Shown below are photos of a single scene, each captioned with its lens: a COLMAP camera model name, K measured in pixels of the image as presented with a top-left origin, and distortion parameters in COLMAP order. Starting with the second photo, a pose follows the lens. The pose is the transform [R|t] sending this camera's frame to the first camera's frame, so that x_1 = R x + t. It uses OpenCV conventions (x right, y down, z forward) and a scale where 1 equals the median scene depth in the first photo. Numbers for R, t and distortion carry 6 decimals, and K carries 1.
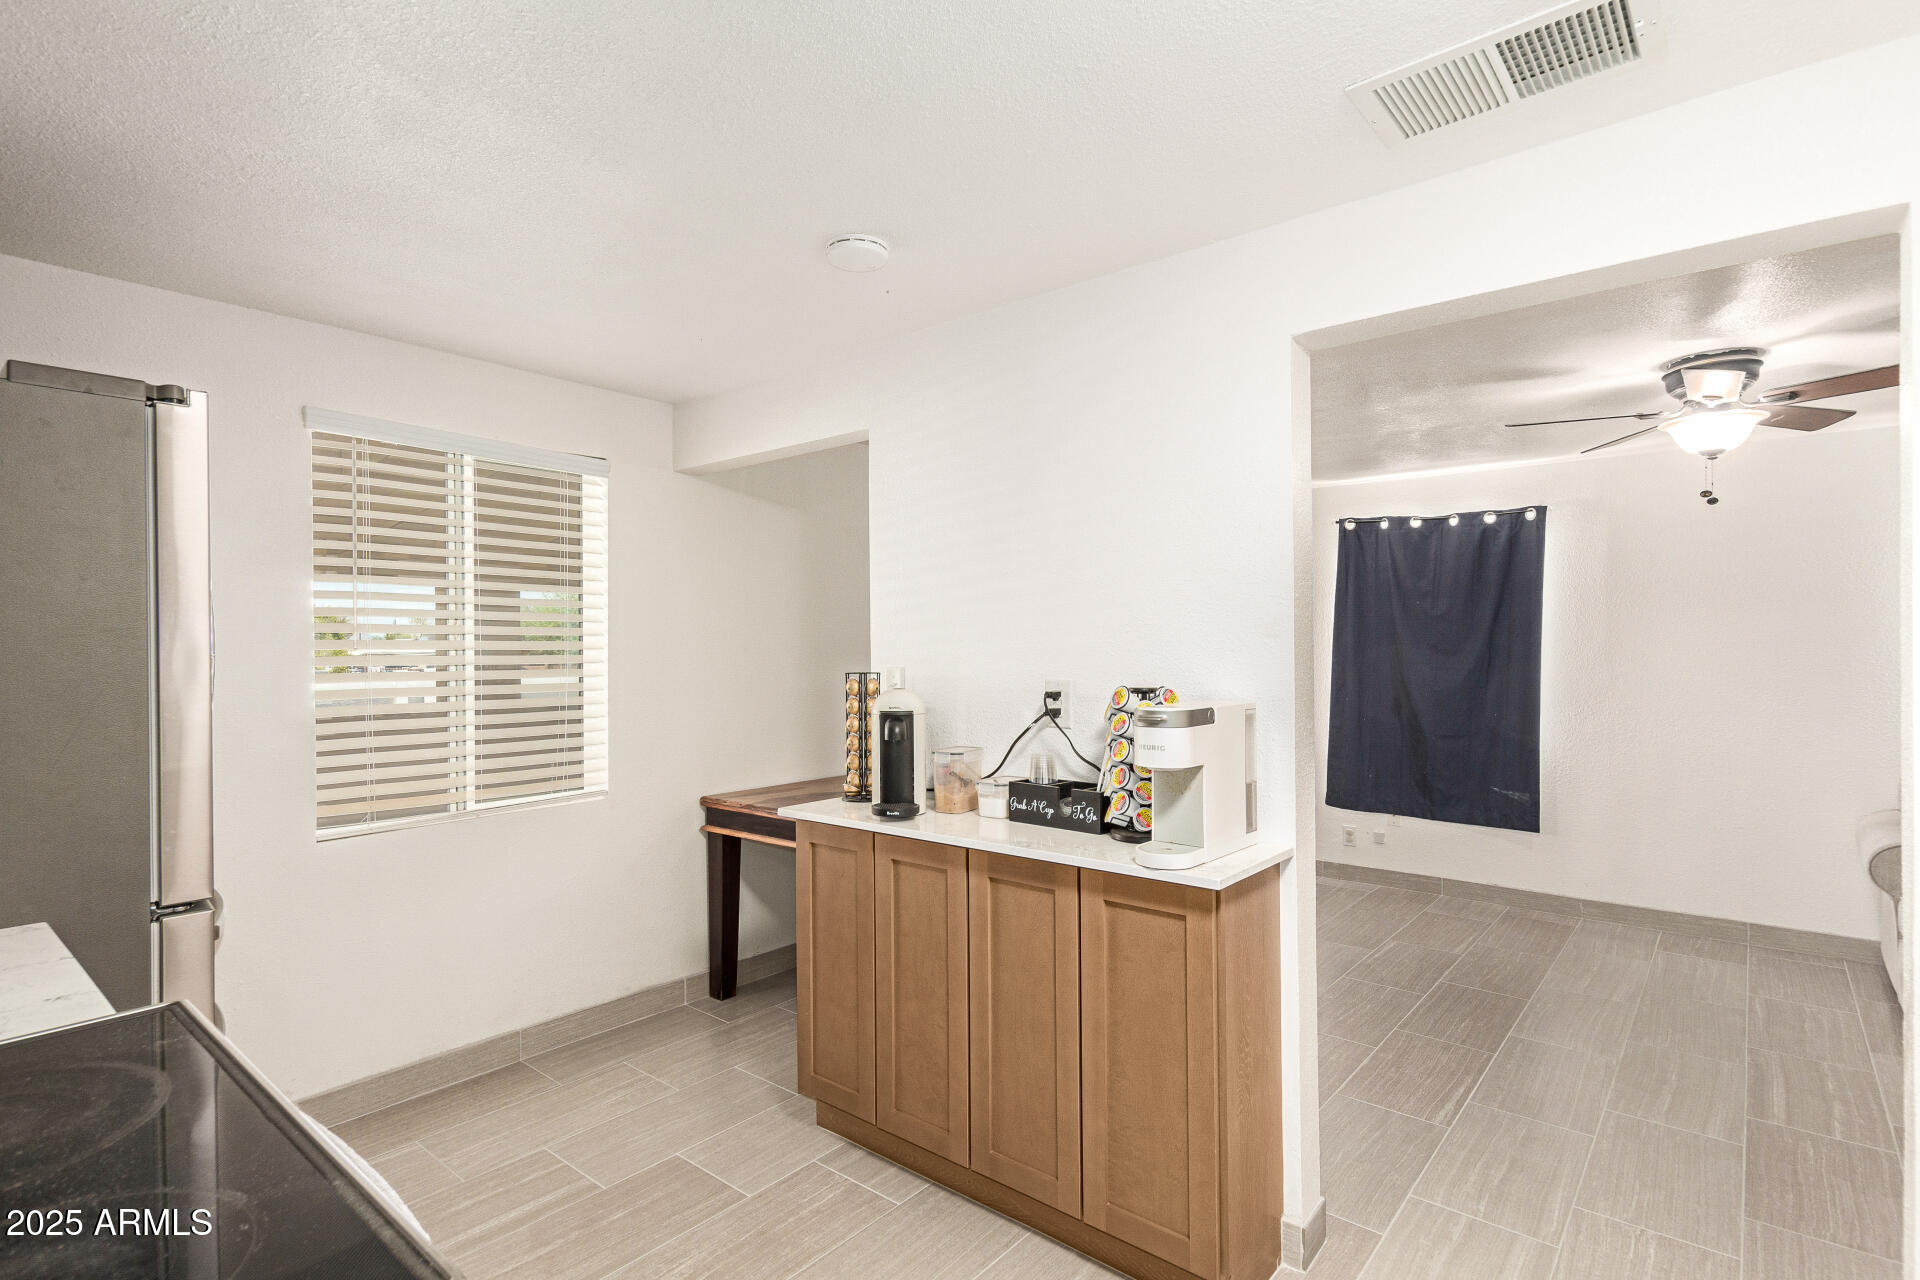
lens RADIAL K [[921.4, 0, 961.1], [0, 921.4, 630.6], [0, 0, 1]] dist [0.004005, 0.000115]
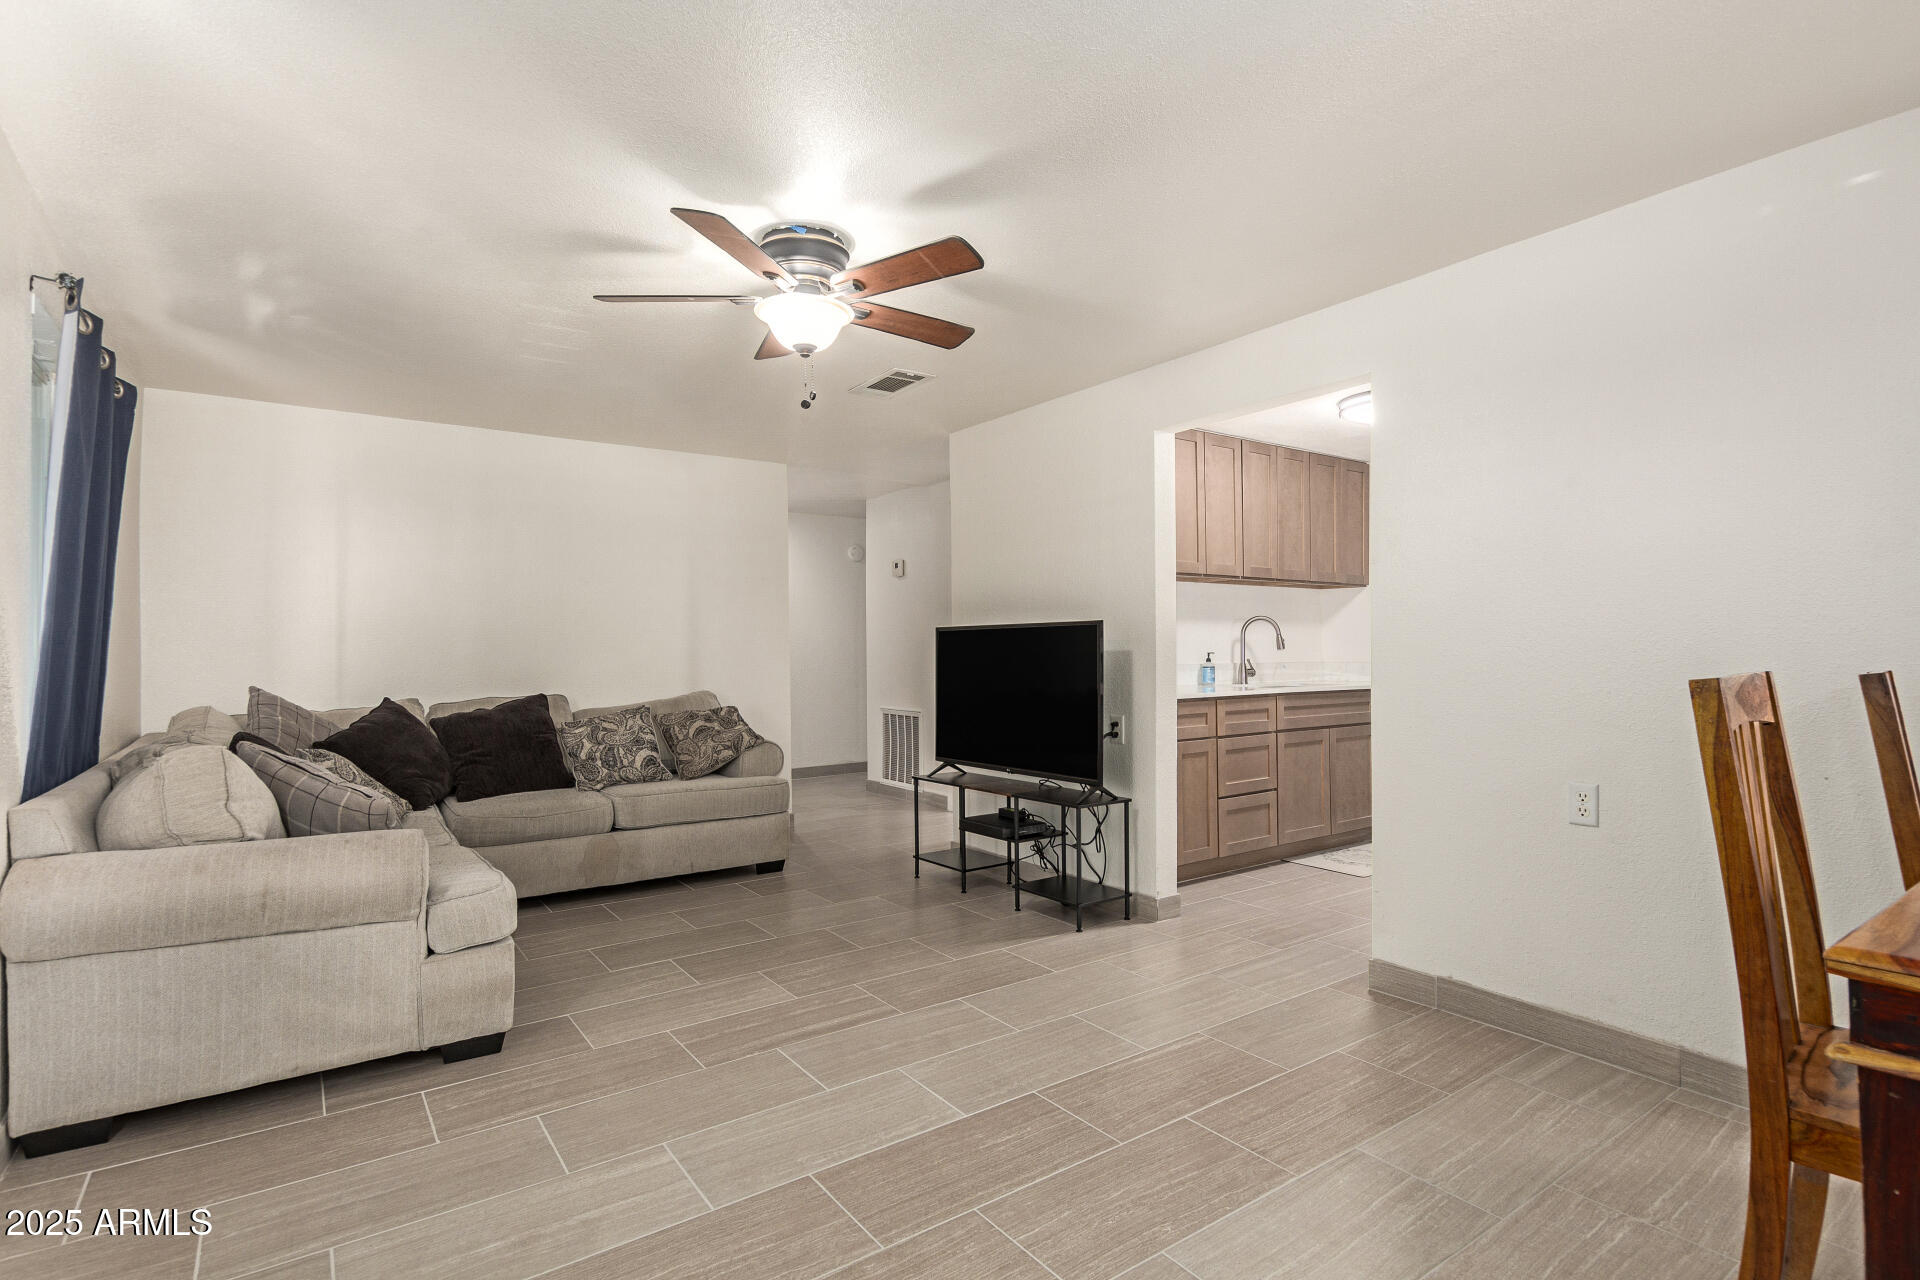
lens RADIAL K [[921.4, 0, 961.1], [0, 921.4, 630.6], [0, 0, 1]] dist [0.004005, 0.000115]
pose [[-0.969948, 0.007492, 0.243199, 0.349314], [-0.002318, 0.999196, -0.040029, 0.081682], [-0.243303, -0.039390, -0.969150, 1.381463]]
